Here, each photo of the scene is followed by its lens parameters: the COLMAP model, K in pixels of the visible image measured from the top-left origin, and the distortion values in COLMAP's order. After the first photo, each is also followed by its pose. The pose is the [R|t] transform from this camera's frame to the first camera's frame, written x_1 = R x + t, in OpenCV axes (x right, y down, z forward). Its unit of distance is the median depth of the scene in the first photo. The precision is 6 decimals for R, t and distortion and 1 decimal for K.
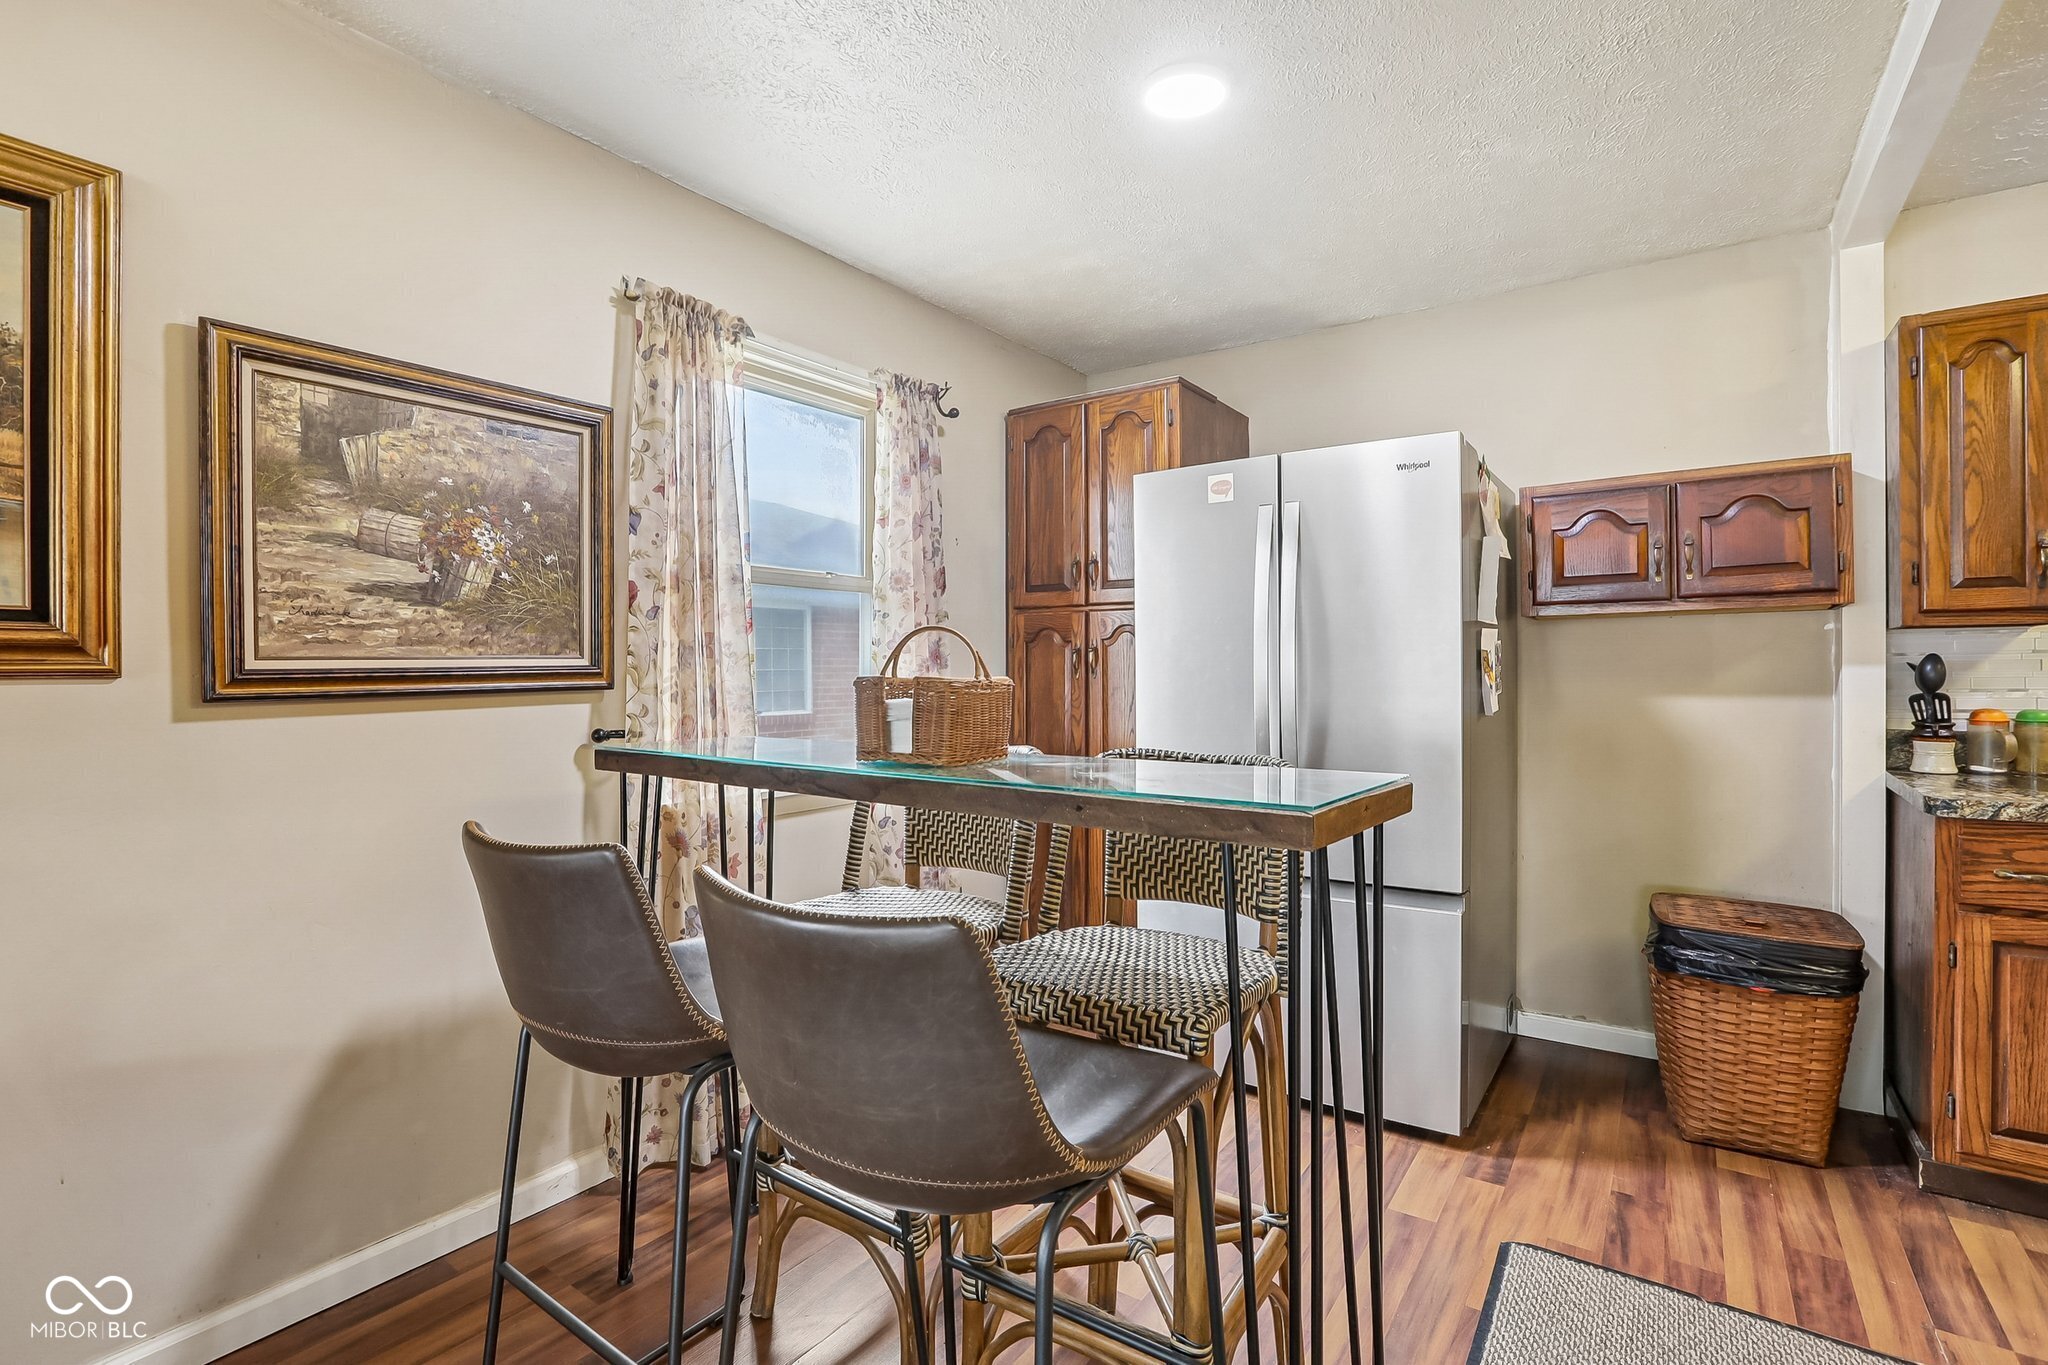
lens RADIAL K [[954.2, 0, 1048.6], [0, 954.2, 670.1], [0, 0, 1]] dist [-0.051956, 0.017628]
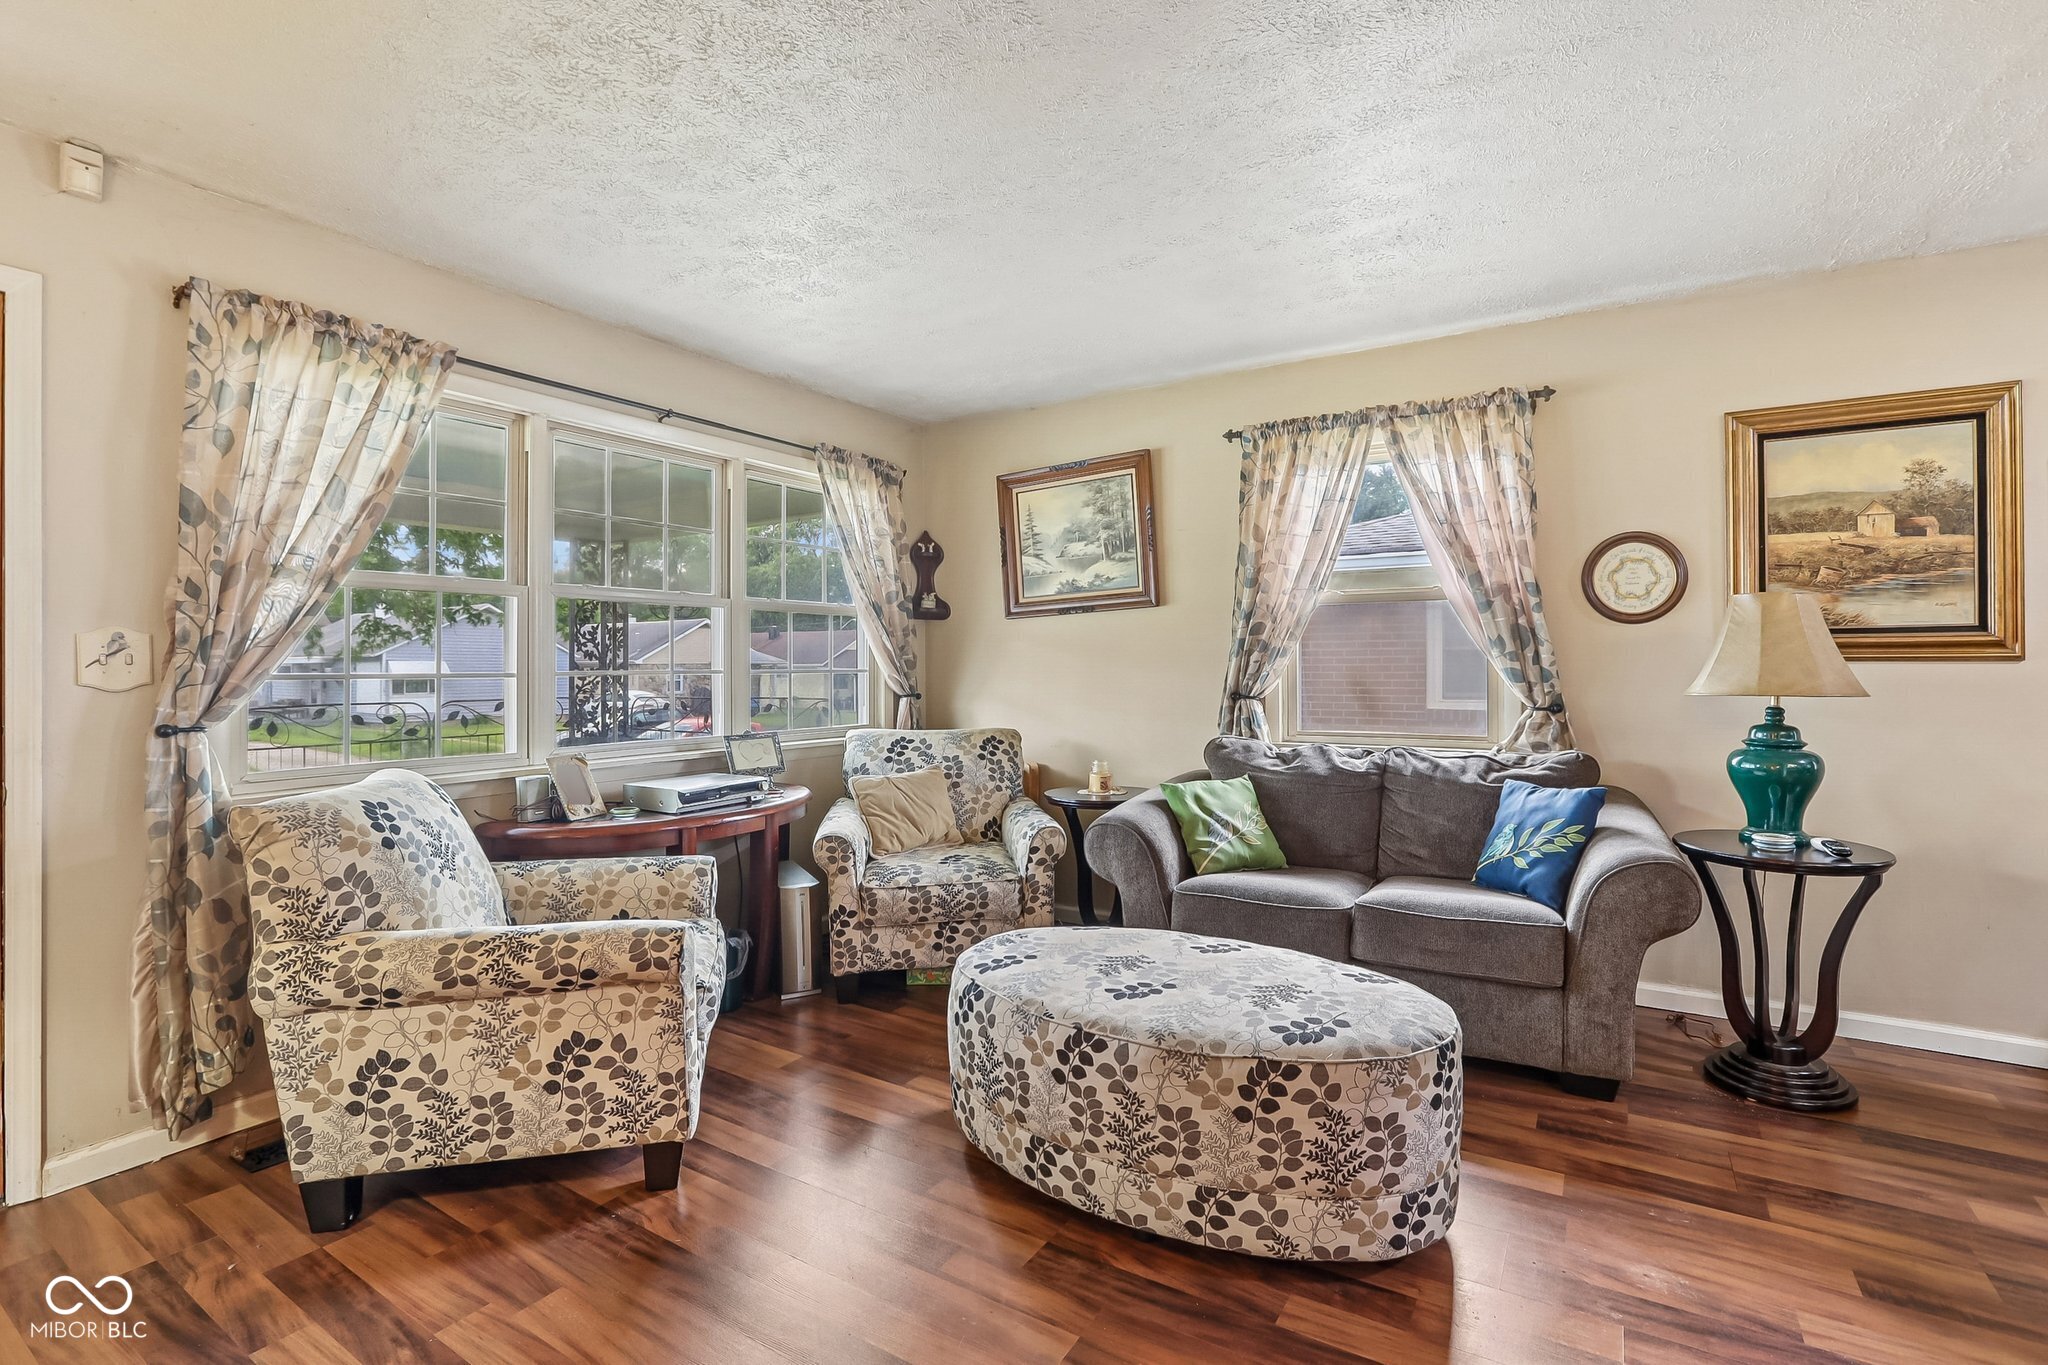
lens RADIAL K [[954.2, 0, 1023.4], [0, 954.2, 661.6], [0, 0, 1]] dist [-0.051956, 0.017628]
pose [[0.029512, 0.003171, -0.999559, 0.503885], [0.003628, 0.999988, 0.003279, -0.001830], [0.999558, -0.003723, 0.029500, -0.695147]]
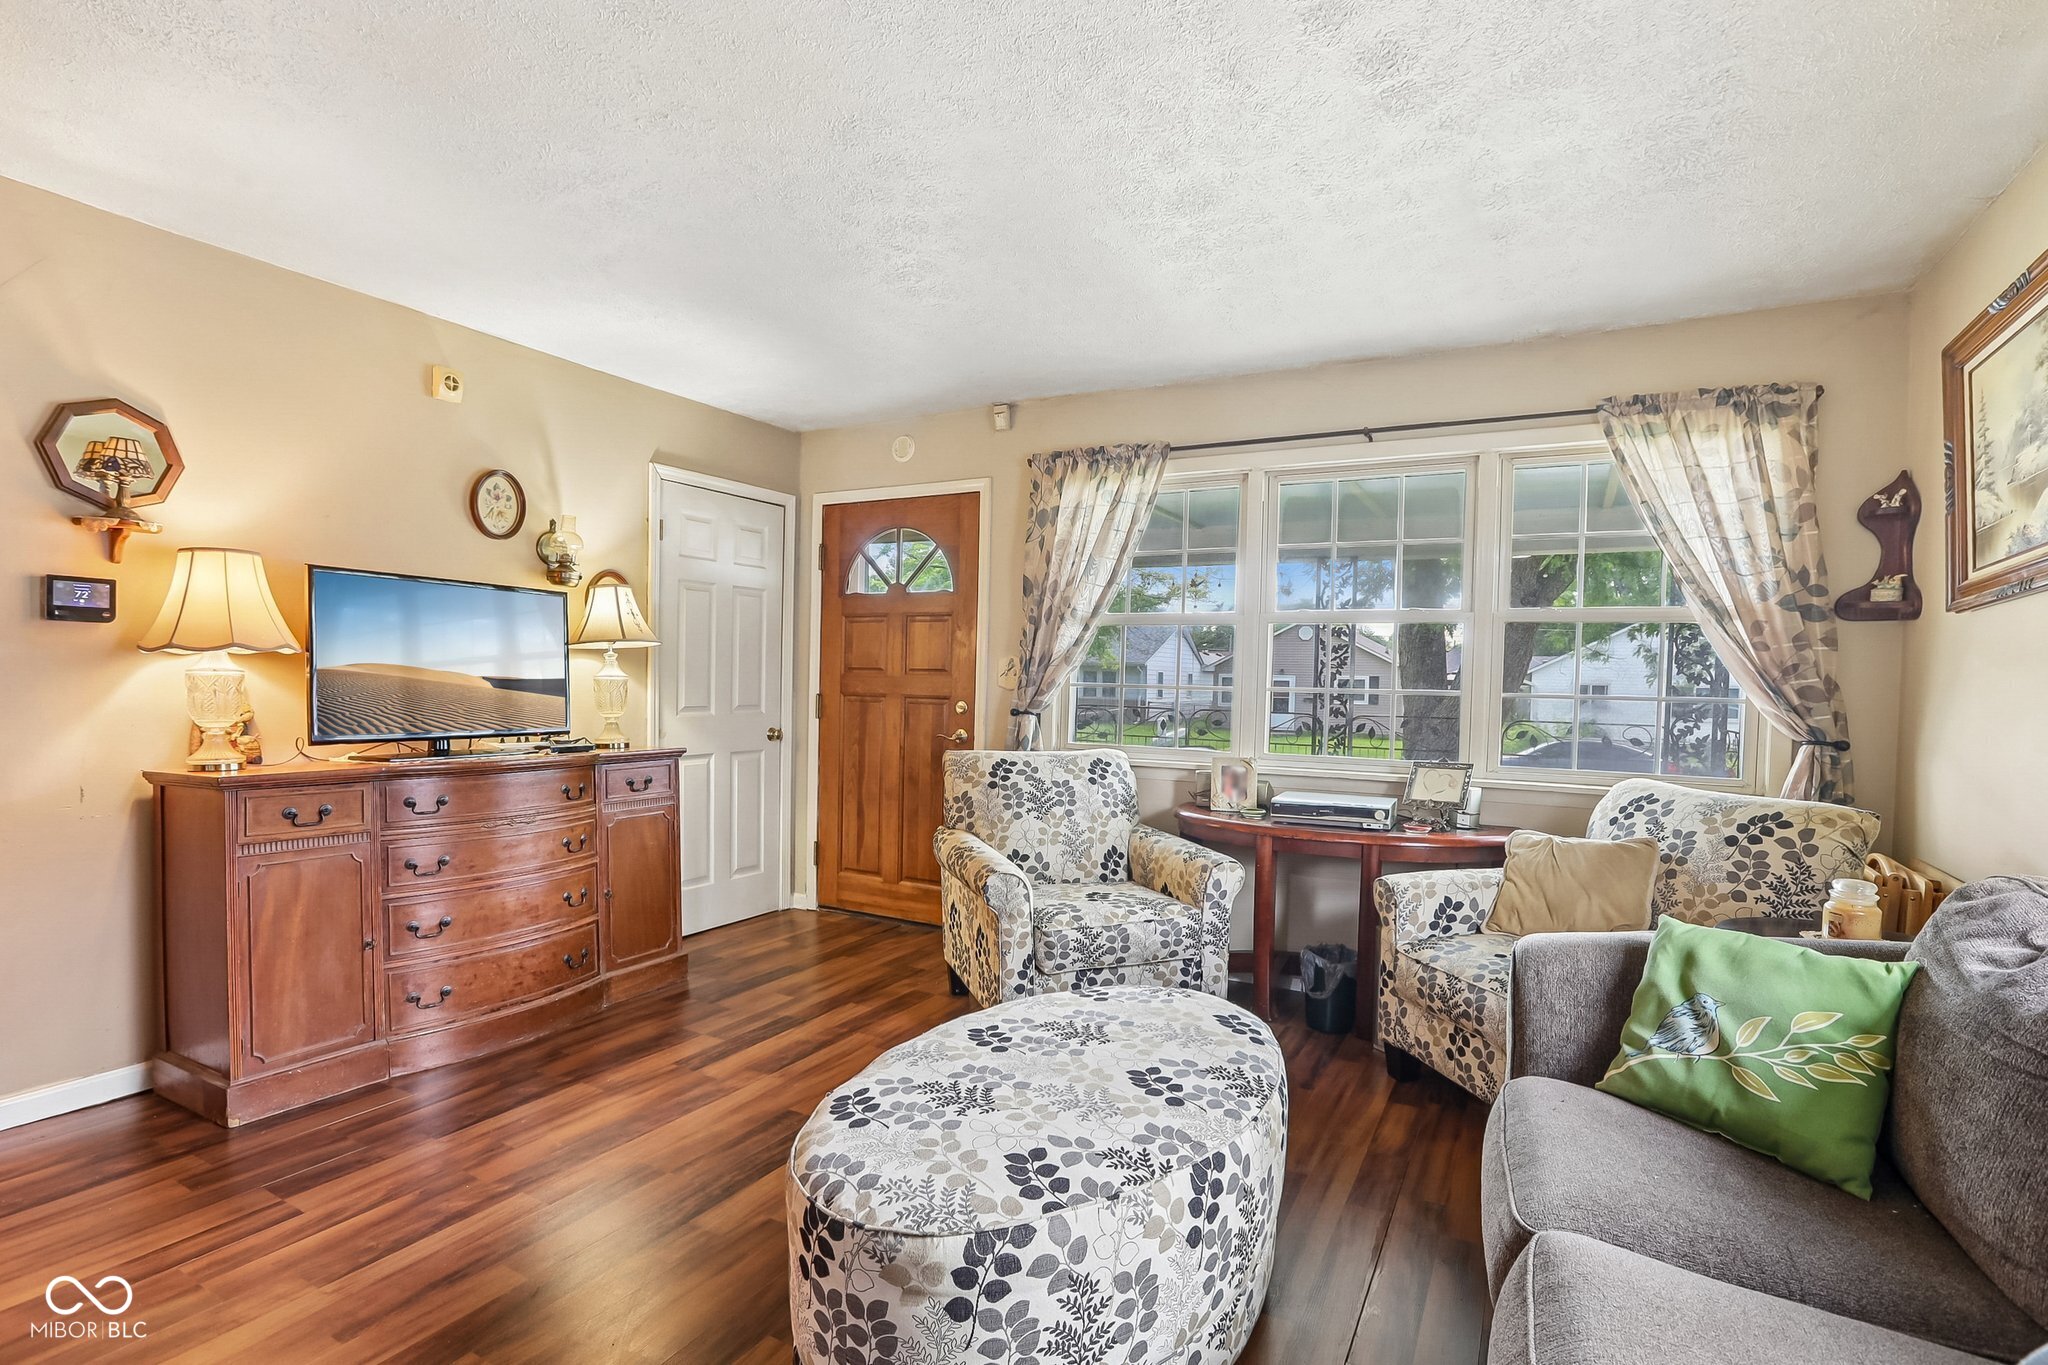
lens RADIAL K [[954.2, 0, 1043.3], [0, 954.2, 715.3], [0, 0, 1]] dist [-0.051956, 0.017628]
pose [[-0.994936, -0.009516, -0.100062, -0.424459], [-0.013384, 0.999186, 0.038056, 0.006480], [0.099619, 0.039203, -0.994253, 0.314874]]
